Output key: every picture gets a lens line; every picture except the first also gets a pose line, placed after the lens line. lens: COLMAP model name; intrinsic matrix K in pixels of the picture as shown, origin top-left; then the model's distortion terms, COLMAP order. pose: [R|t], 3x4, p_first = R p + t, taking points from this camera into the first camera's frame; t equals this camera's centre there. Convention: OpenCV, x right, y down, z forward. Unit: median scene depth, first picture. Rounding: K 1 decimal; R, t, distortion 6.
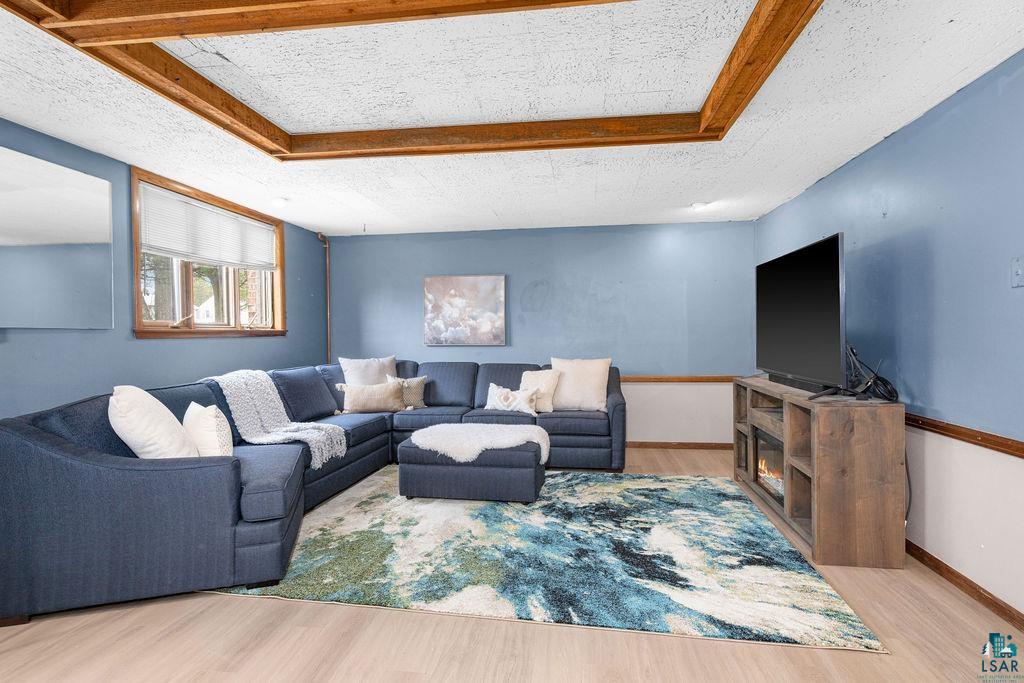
lens RADIAL K [[497.1, 0, 513.9], [0, 497.1, 337.8], [0, 0, 1]] dist [0.004946, 0.001532]
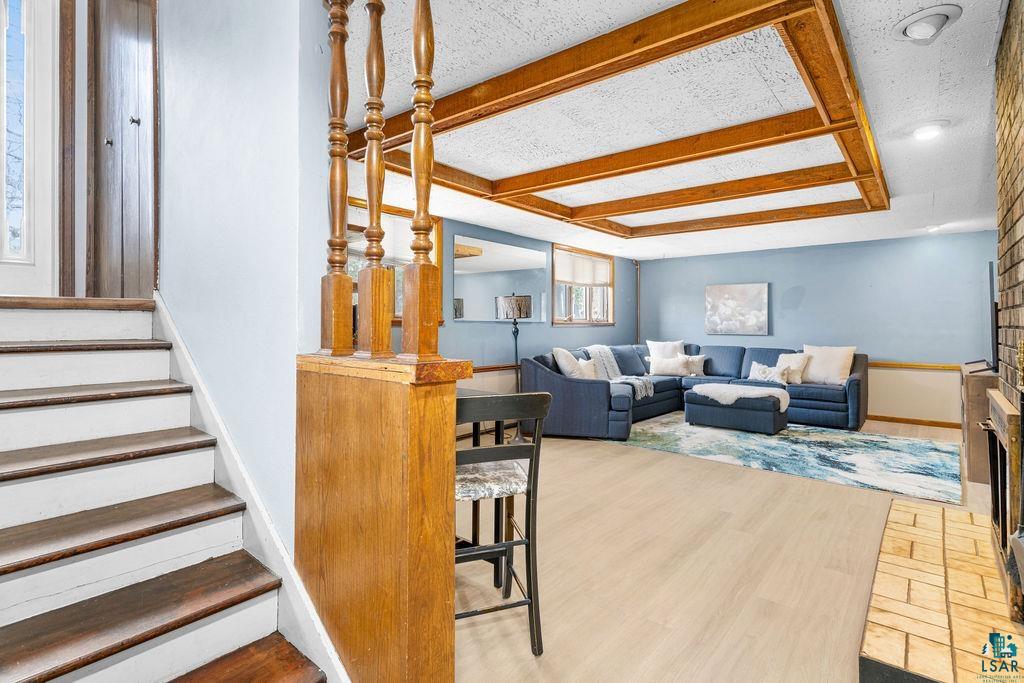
lens RADIAL K [[497.1, 0, 513.7], [0, 497.1, 318.1], [0, 0, 1]] dist [0.004946, 0.001532]
pose [[0.843936, 0.003870, -0.536430, 0.142794], [-0.015078, 0.999750, -0.016510, 0.002077], [0.536232, 0.022021, 0.843784, -0.582249]]
